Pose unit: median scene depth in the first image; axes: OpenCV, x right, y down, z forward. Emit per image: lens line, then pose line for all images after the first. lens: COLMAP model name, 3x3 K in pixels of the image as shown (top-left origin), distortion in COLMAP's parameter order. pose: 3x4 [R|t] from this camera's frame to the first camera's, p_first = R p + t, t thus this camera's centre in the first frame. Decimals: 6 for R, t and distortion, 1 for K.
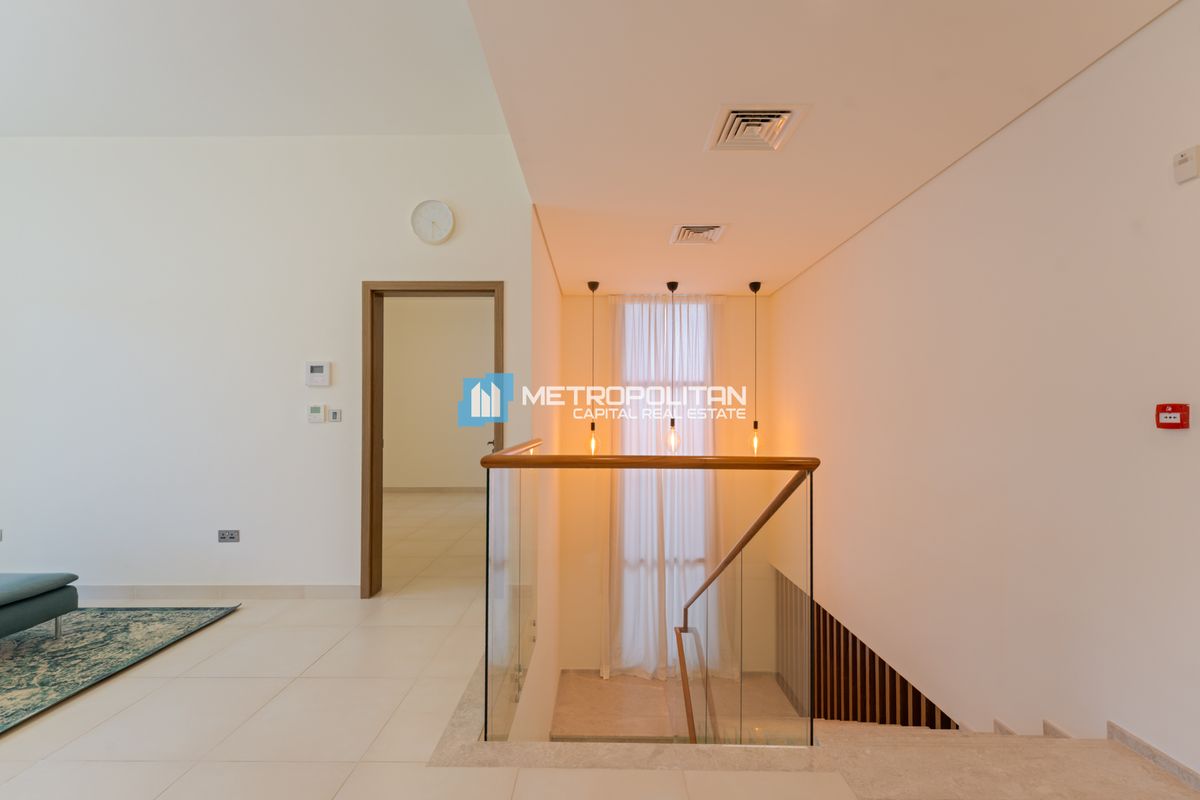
lens RADIAL K [[502.9, 0, 601.9], [0, 502.9, 407.5], [0, 0, 1]] dist [-0.000011, -0.000185]
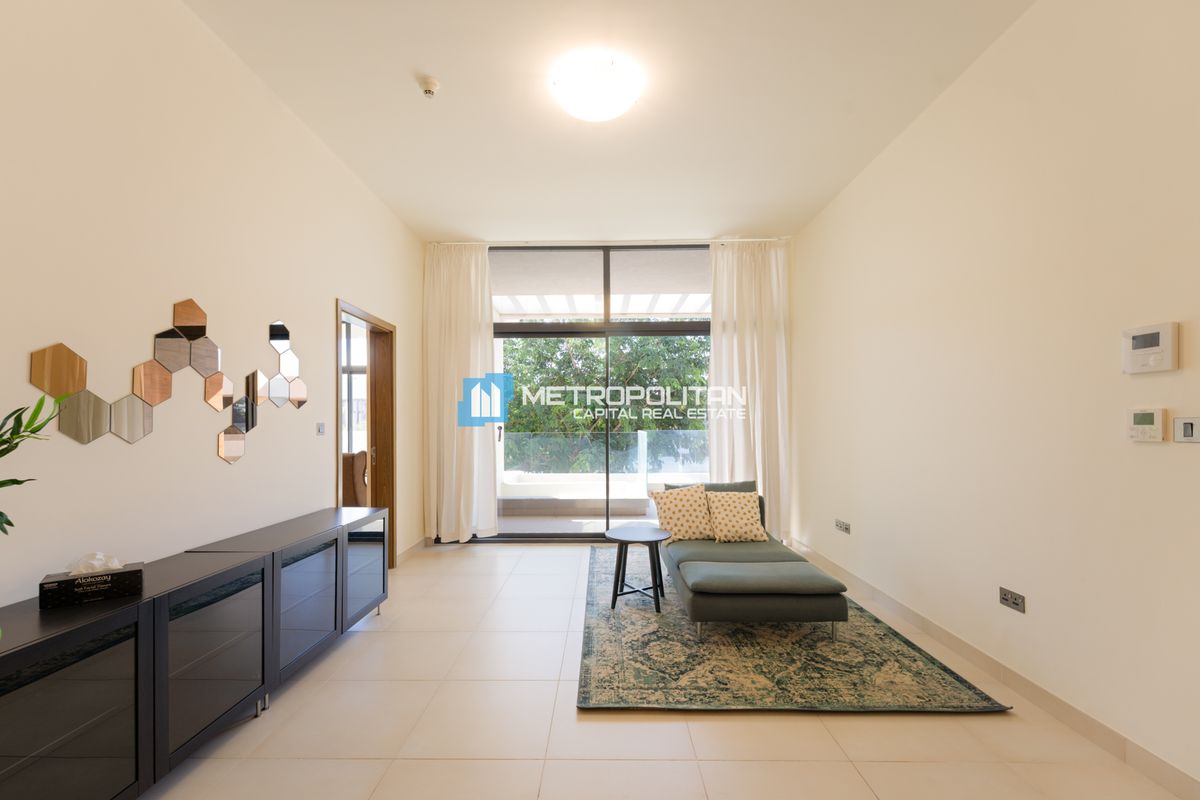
lens RADIAL K [[489.0, 0, 604.0], [0, 489.0, 421.7], [0, 0, 1]] dist [-0.001025, -0.000193]
pose [[-0.009997, -0.006842, -0.999927, -0.058538], [0.017196, 0.999828, -0.007013, 0.001896], [0.999802, -0.017264, -0.009878, 0.505425]]
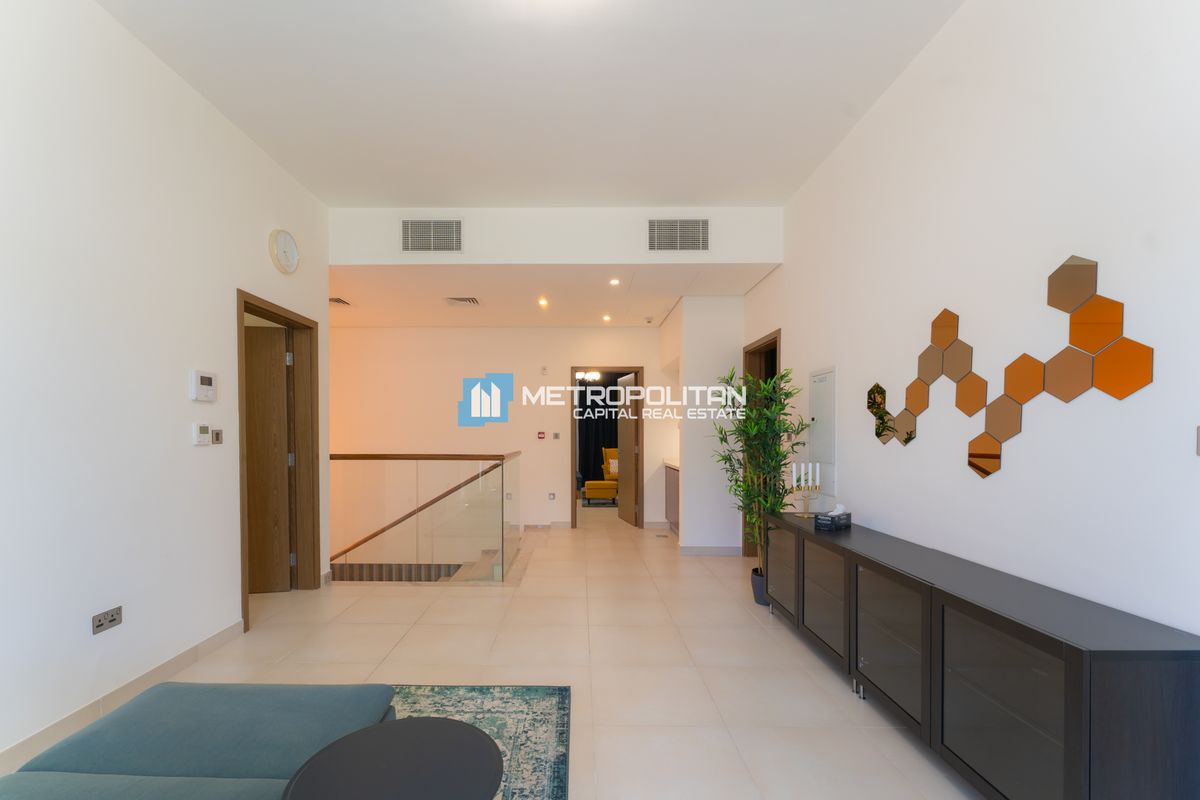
lens RADIAL K [[478.1, 0, 580.0], [0, 478.1, 440.3], [0, 0, 1]] dist [0.000141, -0.000024]
pose [[0.003148, -0.012316, 0.999919, -1.566466], [-0.014184, 0.999823, 0.012359, 0.003908], [-0.999894, -0.014222, 0.002973, 0.437788]]
